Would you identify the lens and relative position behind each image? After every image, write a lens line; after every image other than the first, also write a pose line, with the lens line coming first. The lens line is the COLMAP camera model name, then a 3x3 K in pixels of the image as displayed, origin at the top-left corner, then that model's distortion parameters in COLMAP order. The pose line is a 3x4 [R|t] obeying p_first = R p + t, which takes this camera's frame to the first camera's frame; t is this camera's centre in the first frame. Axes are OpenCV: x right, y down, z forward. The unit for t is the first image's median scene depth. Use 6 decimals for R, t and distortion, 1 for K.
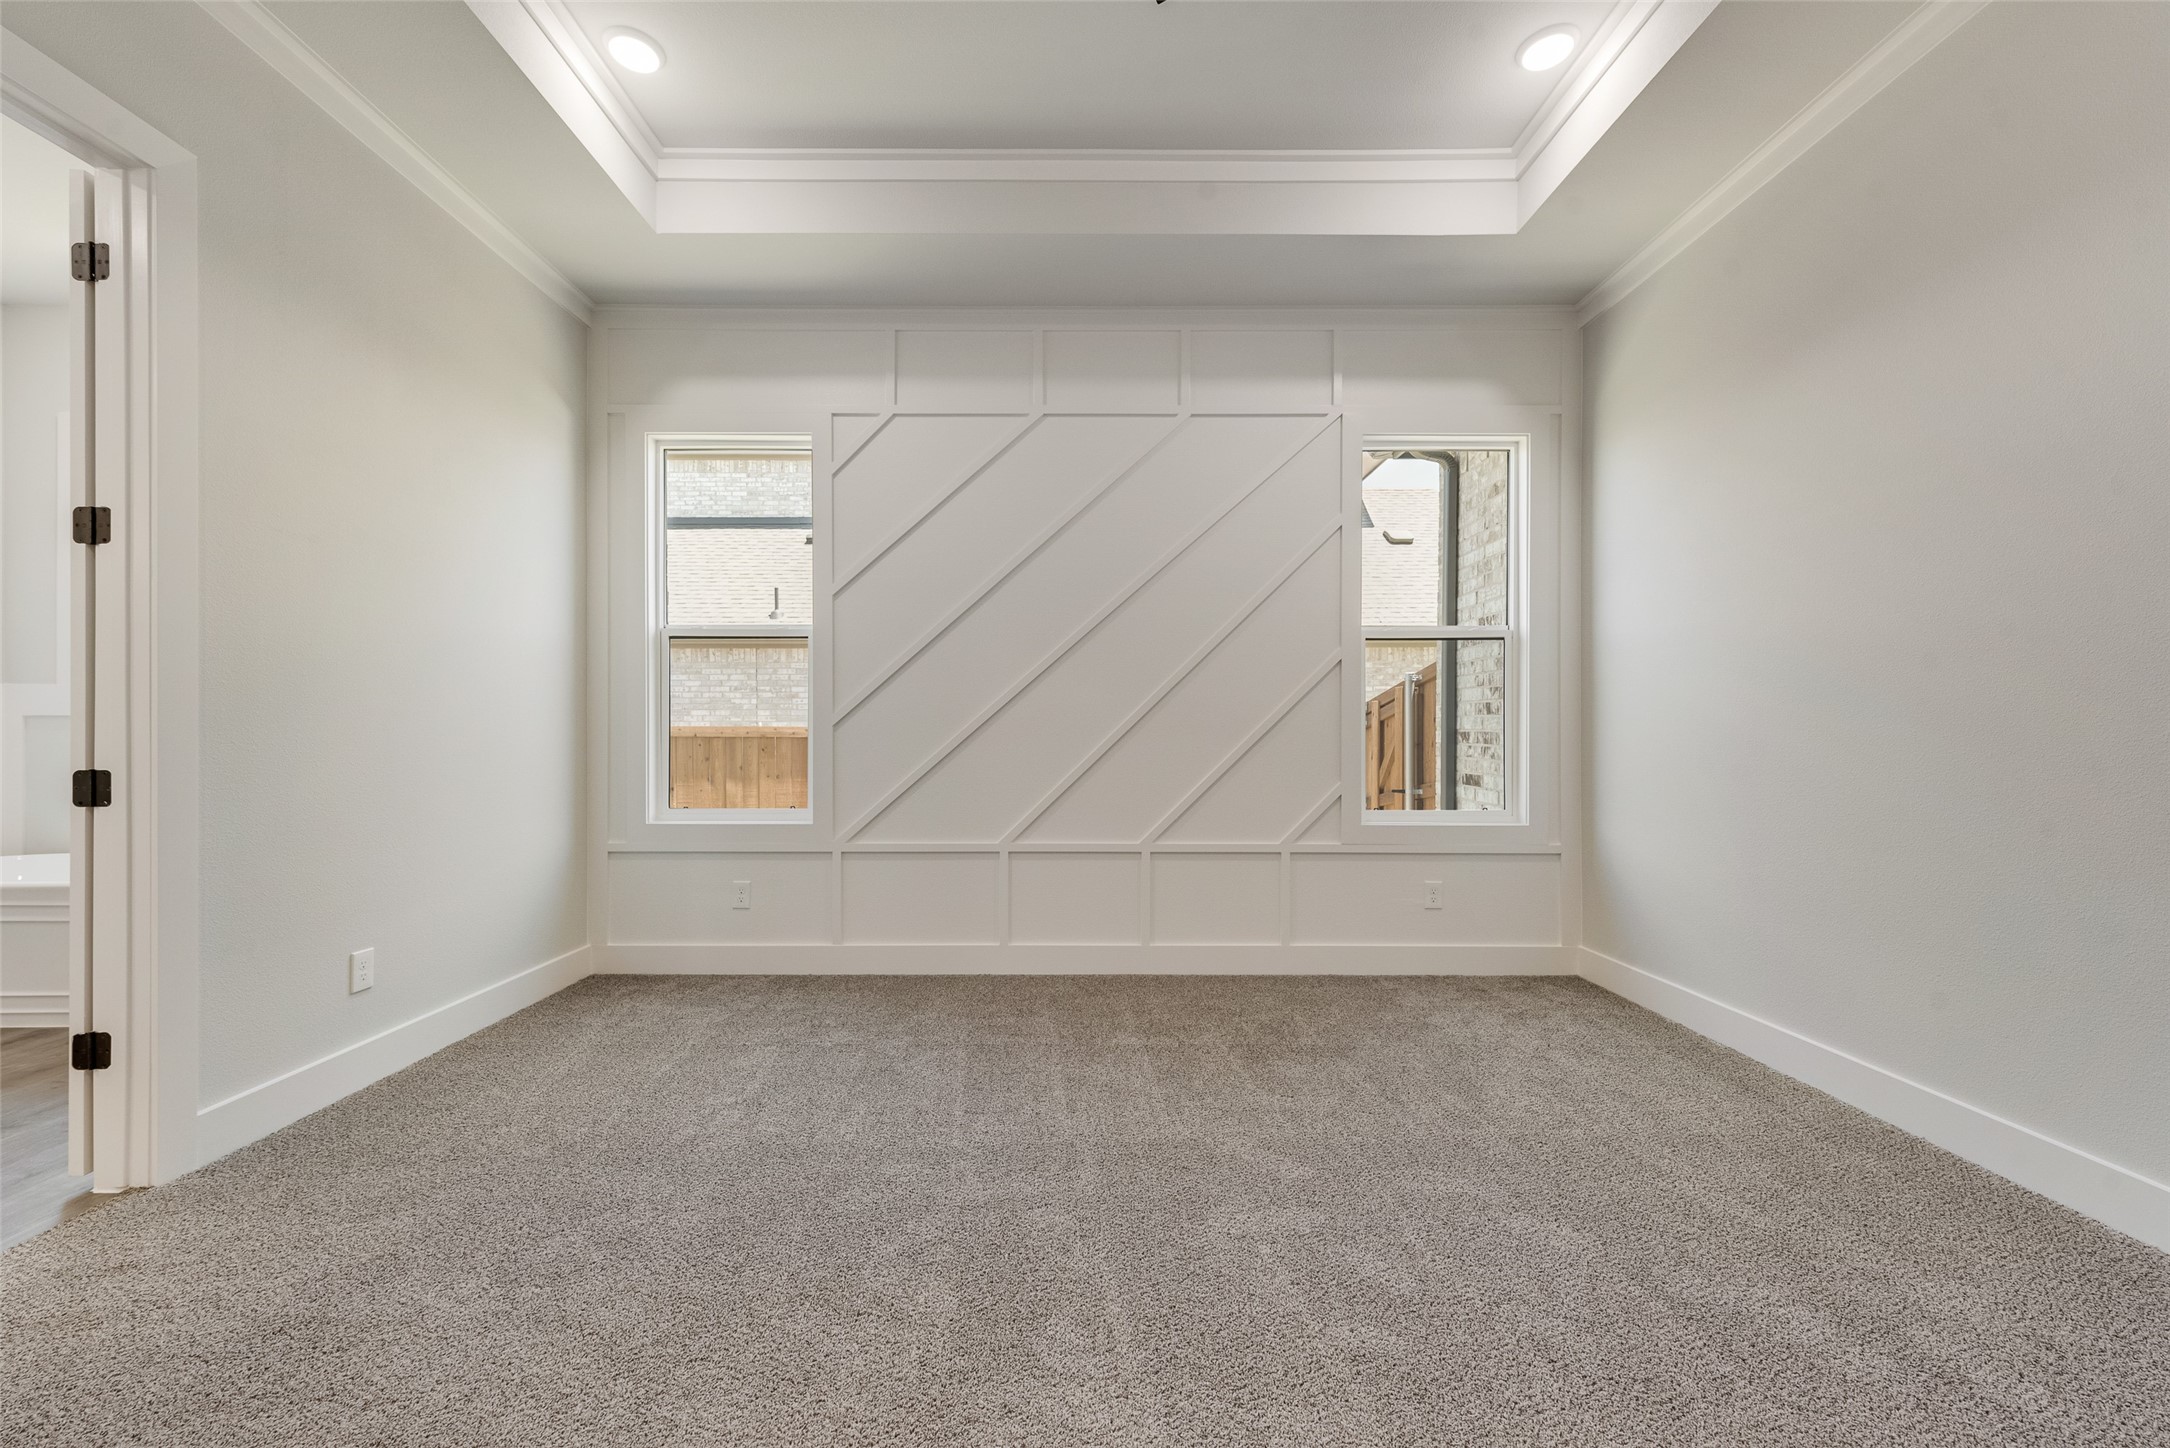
lens RADIAL K [[856.7, 0, 1087.5], [0, 856.7, 736.0], [0, 0, 1]] dist [0.013325, -0.002873]
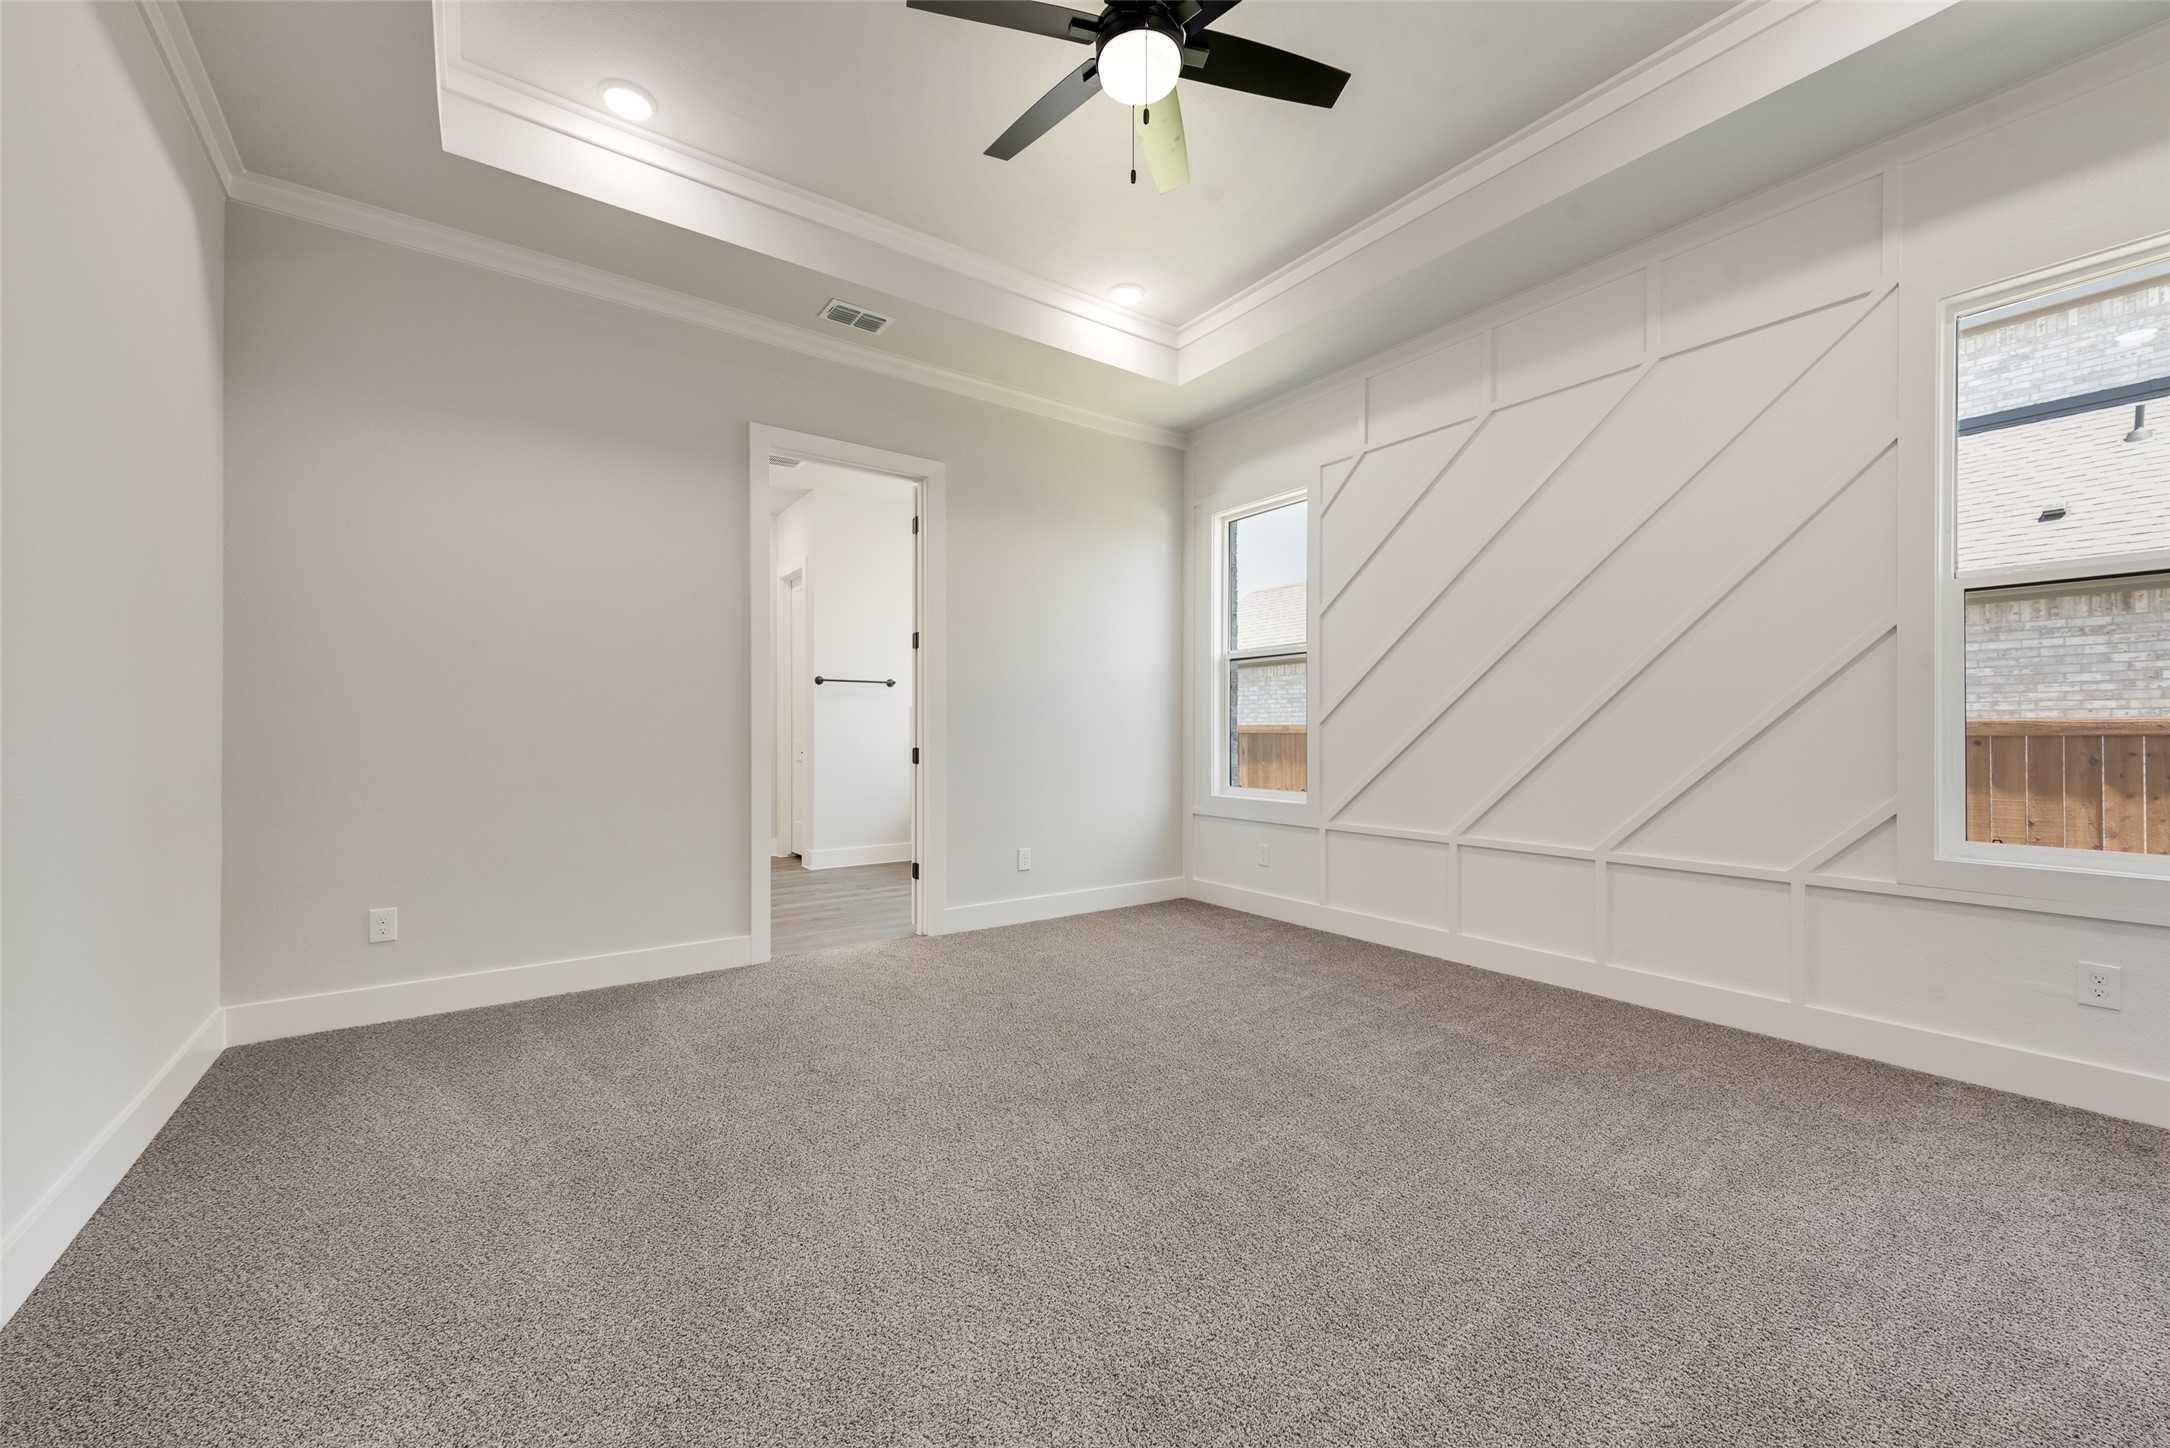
lens RADIAL K [[856.7, 0, 1077.8], [0, 856.7, 726.1], [0, 0, 1]] dist [0.013325, -0.002873]
pose [[0.576213, -0.006545, -0.817274, 0.494571], [0.000250, 0.999969, -0.007832, 0.000494], [0.817300, 0.004309, 0.576196, 0.025763]]
